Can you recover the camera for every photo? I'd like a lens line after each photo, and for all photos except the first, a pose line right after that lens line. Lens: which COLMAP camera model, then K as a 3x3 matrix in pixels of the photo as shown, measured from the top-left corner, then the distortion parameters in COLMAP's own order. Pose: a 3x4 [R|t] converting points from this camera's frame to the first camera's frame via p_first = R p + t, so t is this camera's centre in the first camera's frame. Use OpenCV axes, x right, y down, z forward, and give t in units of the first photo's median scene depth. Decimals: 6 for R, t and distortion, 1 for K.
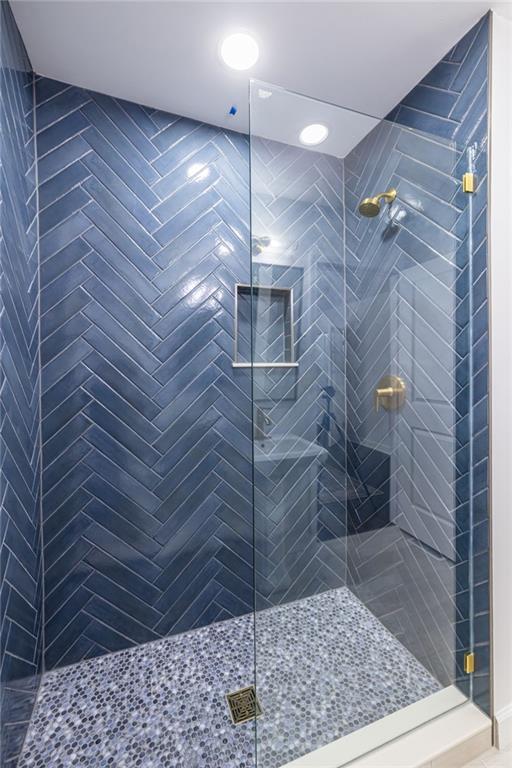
lens RADIAL K [[312.5, 0, 255.9], [0, 312.5, 384.7], [0, 0, 1]] dist [0.015744, 0.000570]
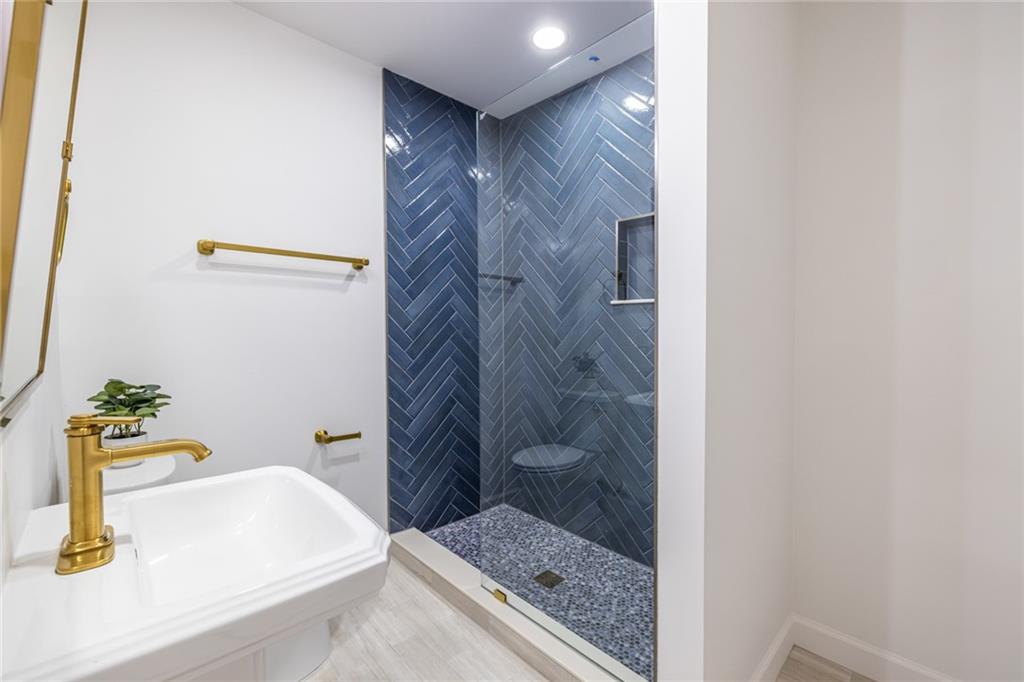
lens RADIAL K [[435.6, 0, 511.9], [0, 435.6, 336.5], [0, 0, 1]] dist [-0.001439, -0.000157]
pose [[0.417050, 0.051309, -0.907434, 1.206714], [-0.014242, 0.998652, 0.049921, -0.021638], [0.908772, -0.007896, 0.417219, 0.141214]]
